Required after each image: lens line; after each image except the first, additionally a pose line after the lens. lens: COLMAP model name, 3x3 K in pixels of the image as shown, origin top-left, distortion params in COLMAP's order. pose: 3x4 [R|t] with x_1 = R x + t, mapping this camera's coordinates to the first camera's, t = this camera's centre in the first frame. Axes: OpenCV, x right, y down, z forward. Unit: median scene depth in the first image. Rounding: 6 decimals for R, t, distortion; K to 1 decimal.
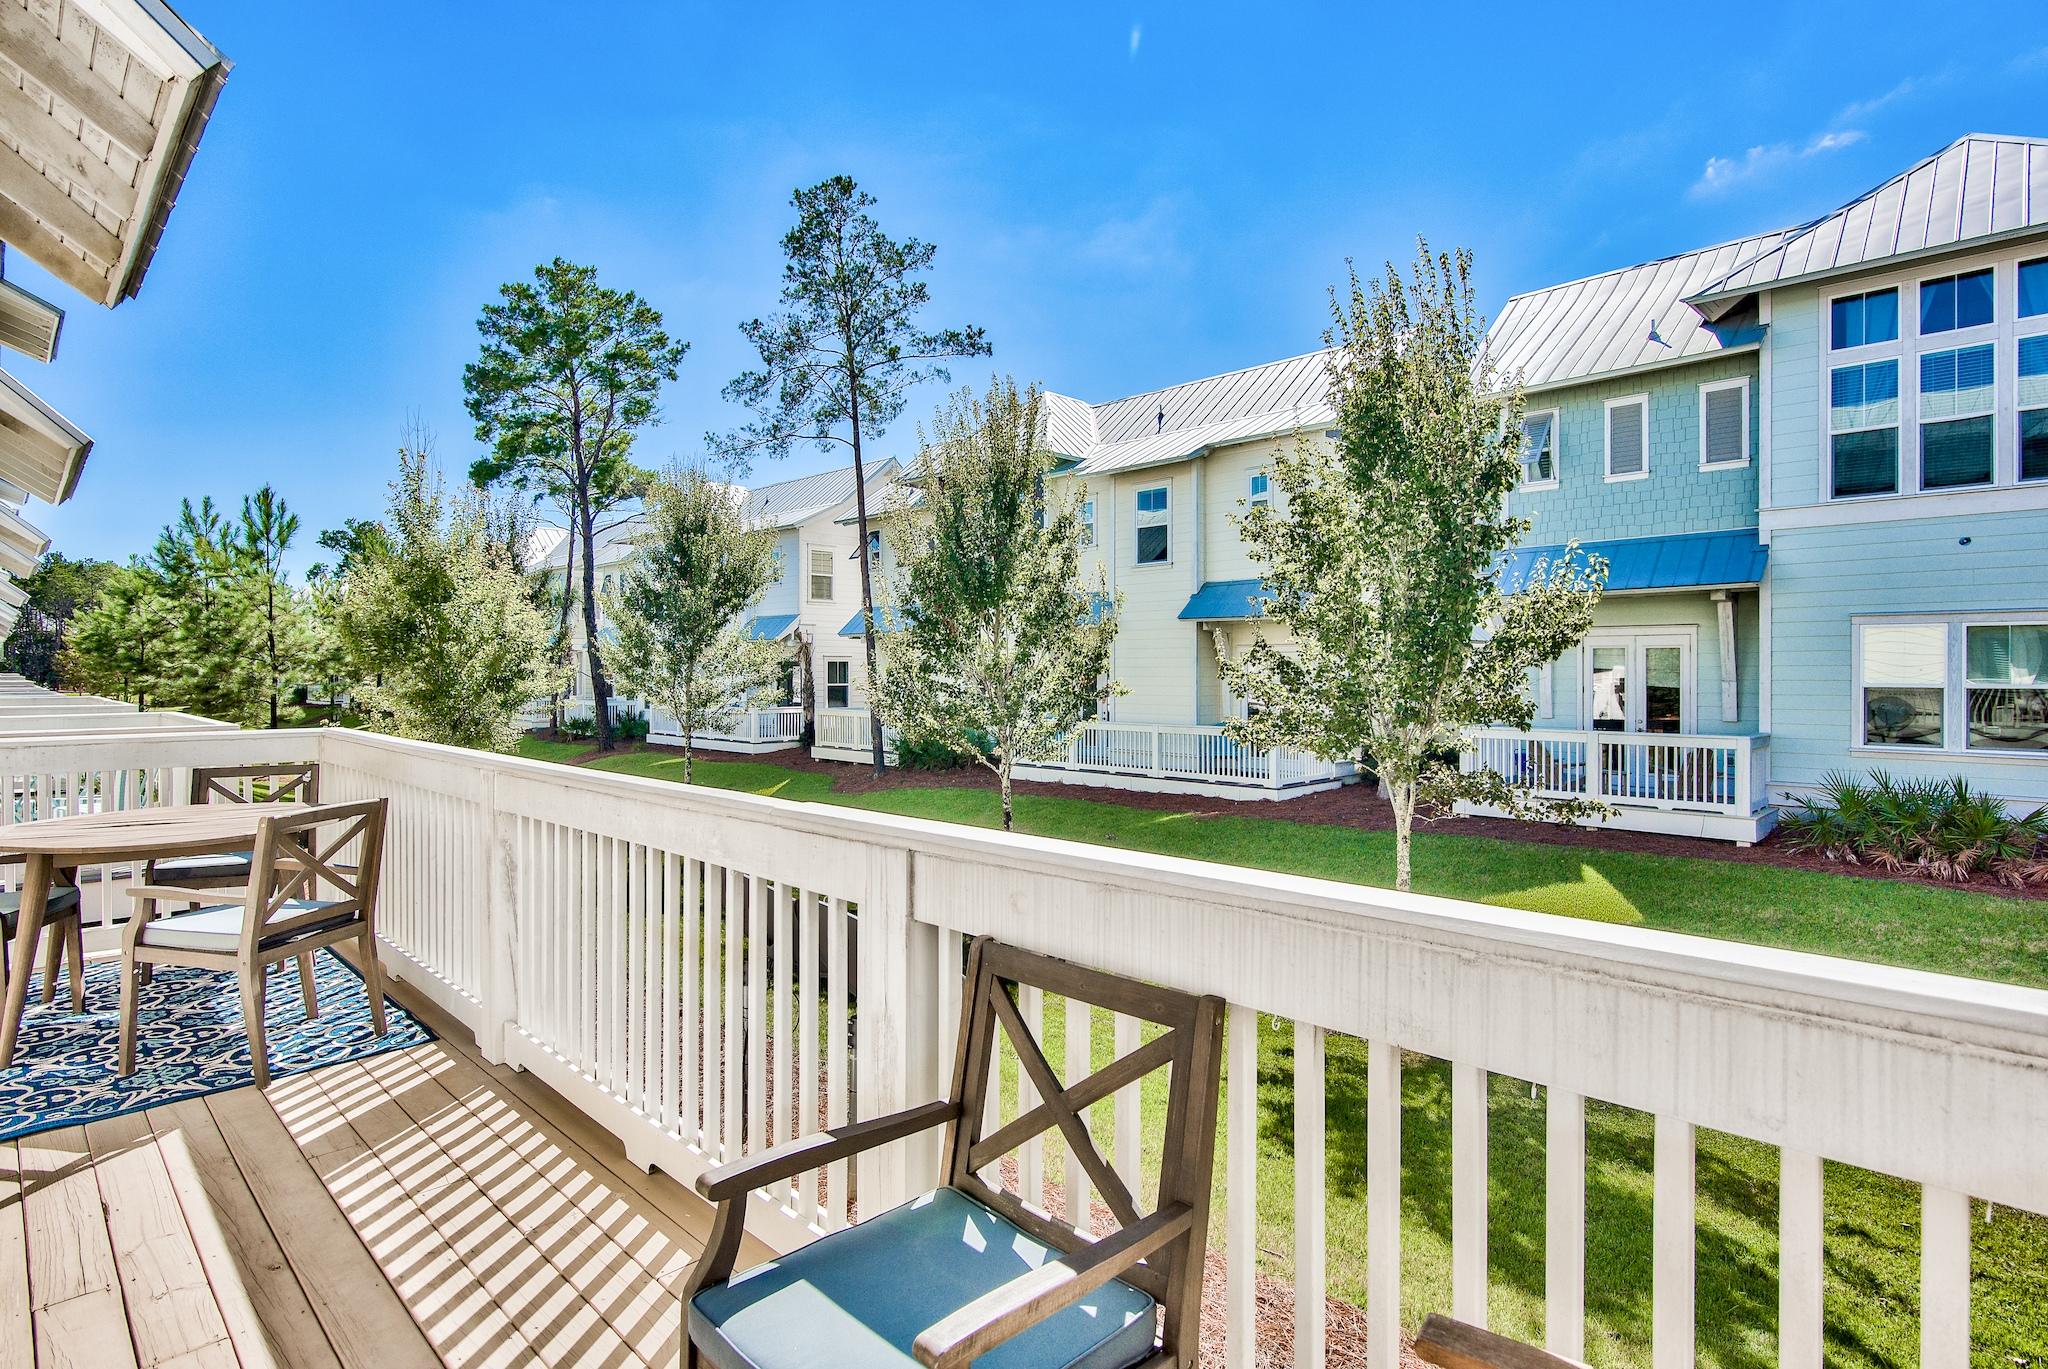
lens RADIAL K [[1013.5, 0, 1029.2], [0, 1013.5, 688.0], [0, 0, 1]] dist [-0.000812, -0.000175]
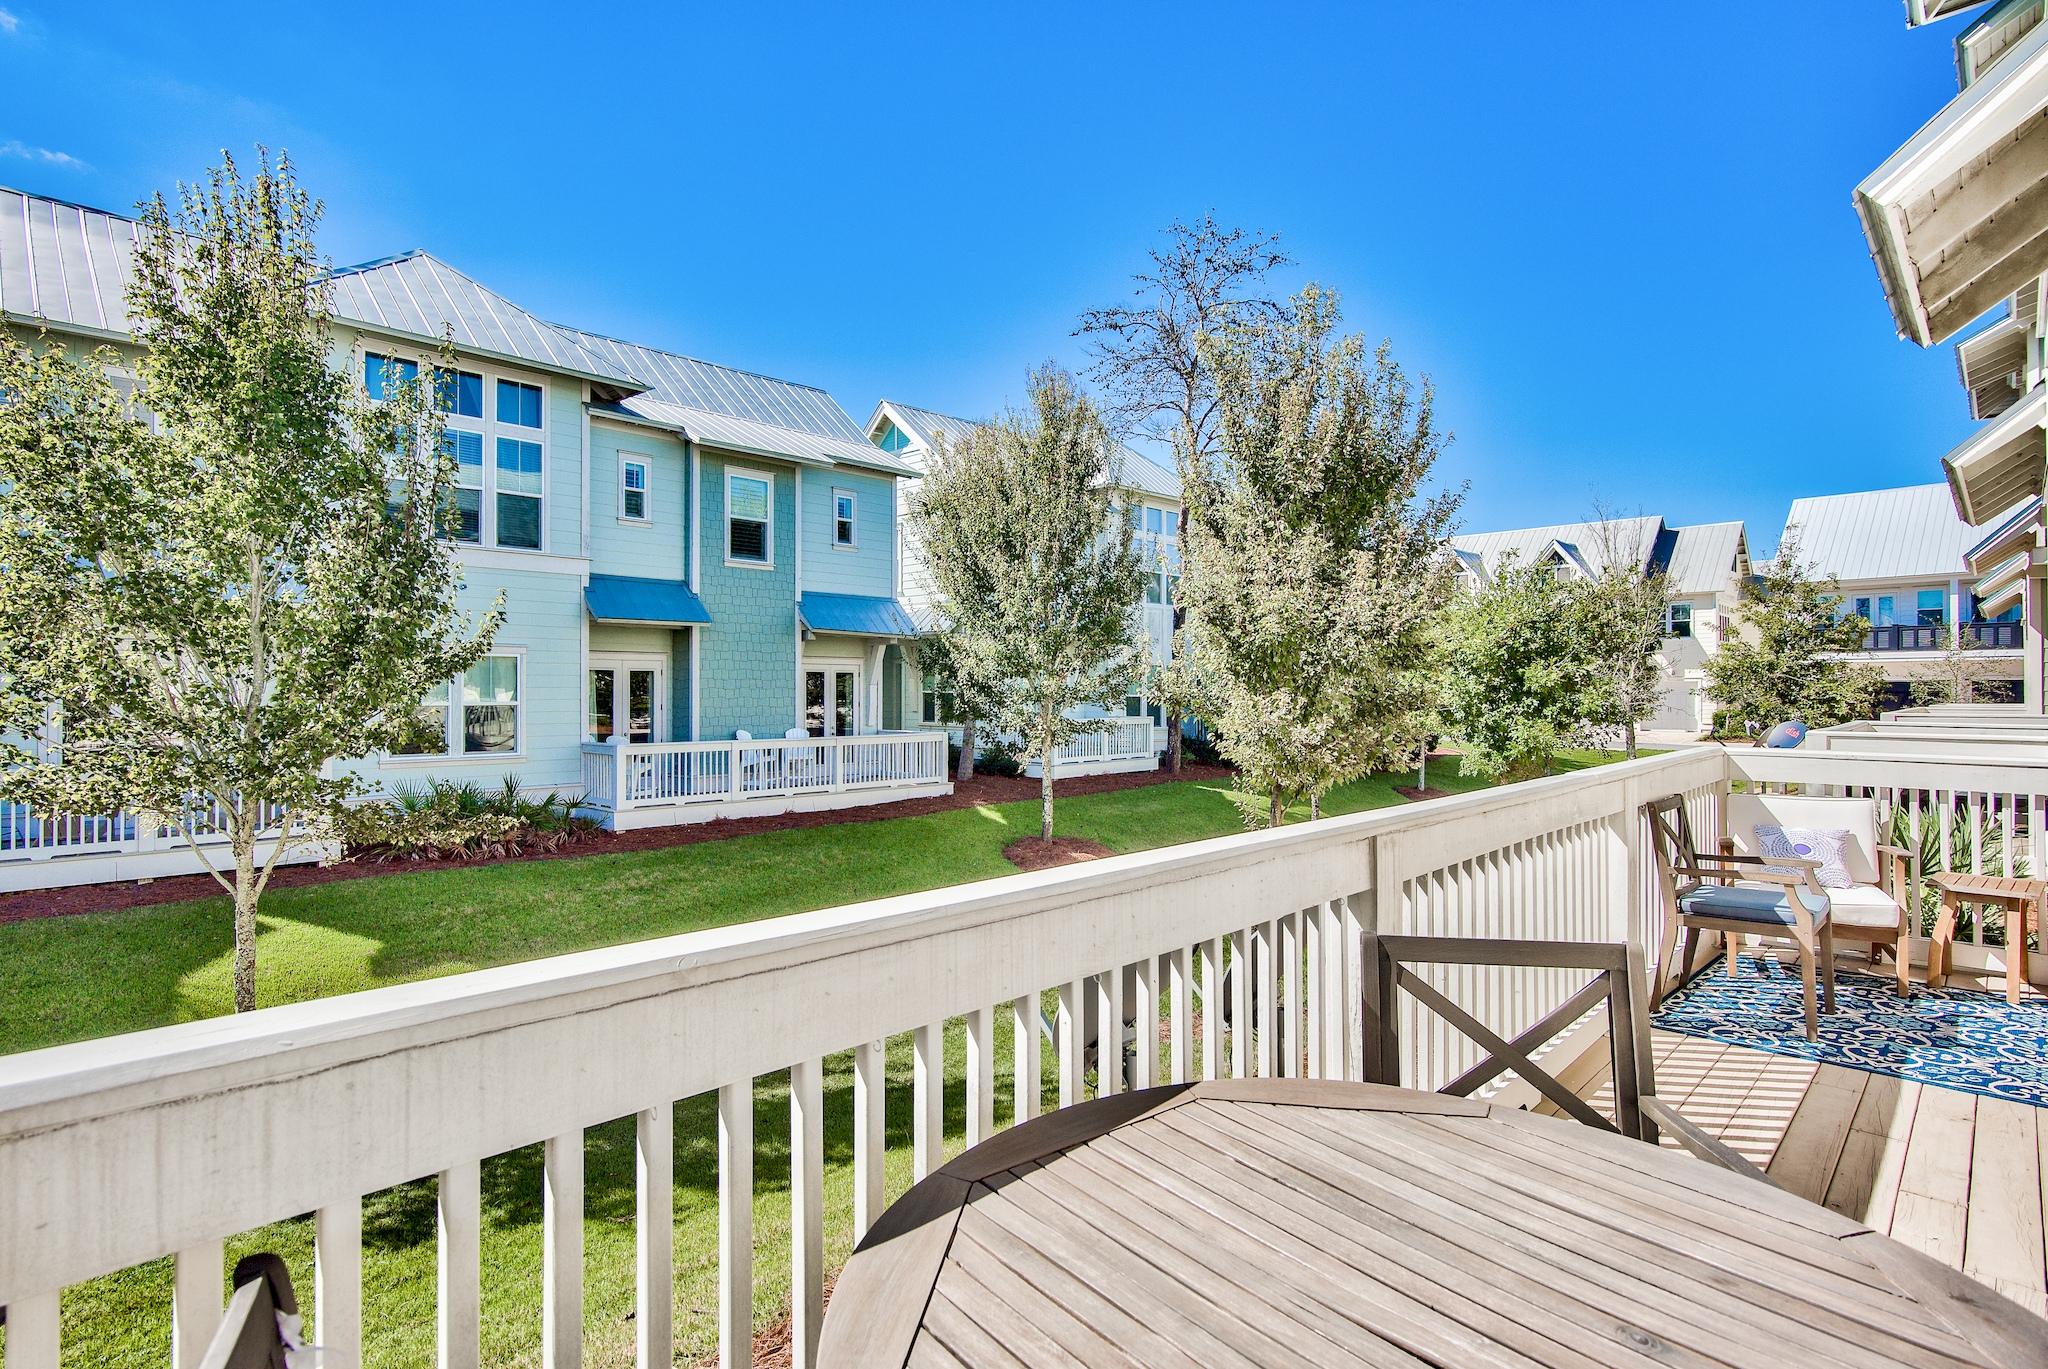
lens RADIAL K [[1013.5, 0, 1029.2], [0, 1013.5, 688.0], [0, 0, 1]] dist [-0.000812, -0.000175]
pose [[0.030603, 0.004813, 0.999520, -1.071246], [0.016187, 0.999855, -0.005310, -0.015707], [-0.999401, 0.016342, 0.030521, 1.015305]]
